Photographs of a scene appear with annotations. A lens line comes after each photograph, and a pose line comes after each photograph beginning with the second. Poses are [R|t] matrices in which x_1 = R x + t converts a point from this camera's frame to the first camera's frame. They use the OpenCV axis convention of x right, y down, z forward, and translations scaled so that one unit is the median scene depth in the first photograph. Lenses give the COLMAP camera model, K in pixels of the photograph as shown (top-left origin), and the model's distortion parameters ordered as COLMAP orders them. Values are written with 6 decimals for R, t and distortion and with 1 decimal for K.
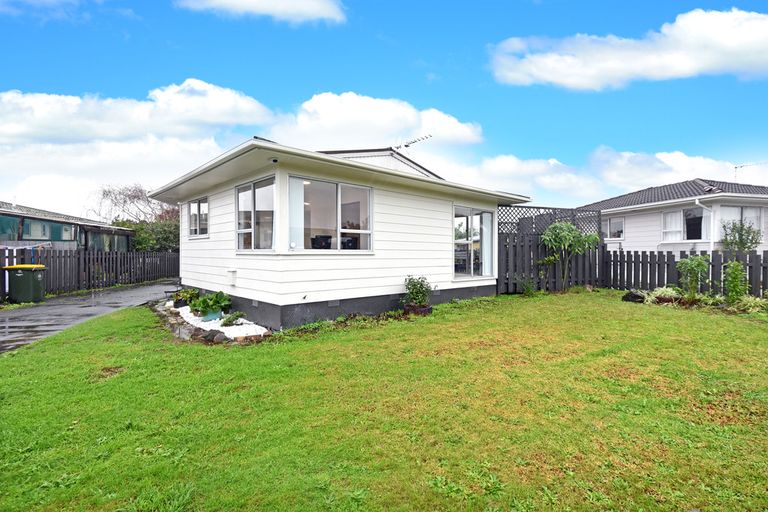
lens RADIAL K [[357.6, 0, 384.0], [0, 357.6, 256.0], [0, 0, 1]] dist [0.000184, -0.000166]
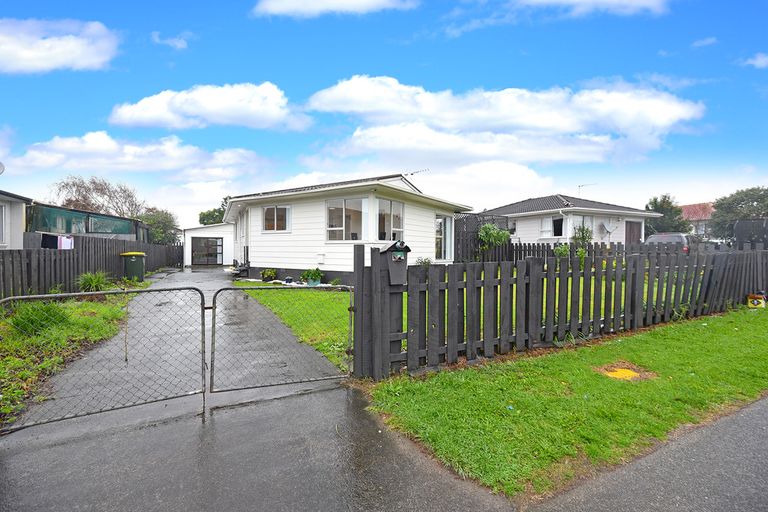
lens RADIAL K [[357.6, 0, 384.0], [0, 357.6, 256.0], [0, 0, 1]] dist [0.000184, -0.000166]
pose [[0.959770, -0.009273, 0.280634, -0.348419], [0.005242, 0.999872, 0.015111, 0.015901], [-0.280738, -0.013032, 0.959696, -0.326801]]
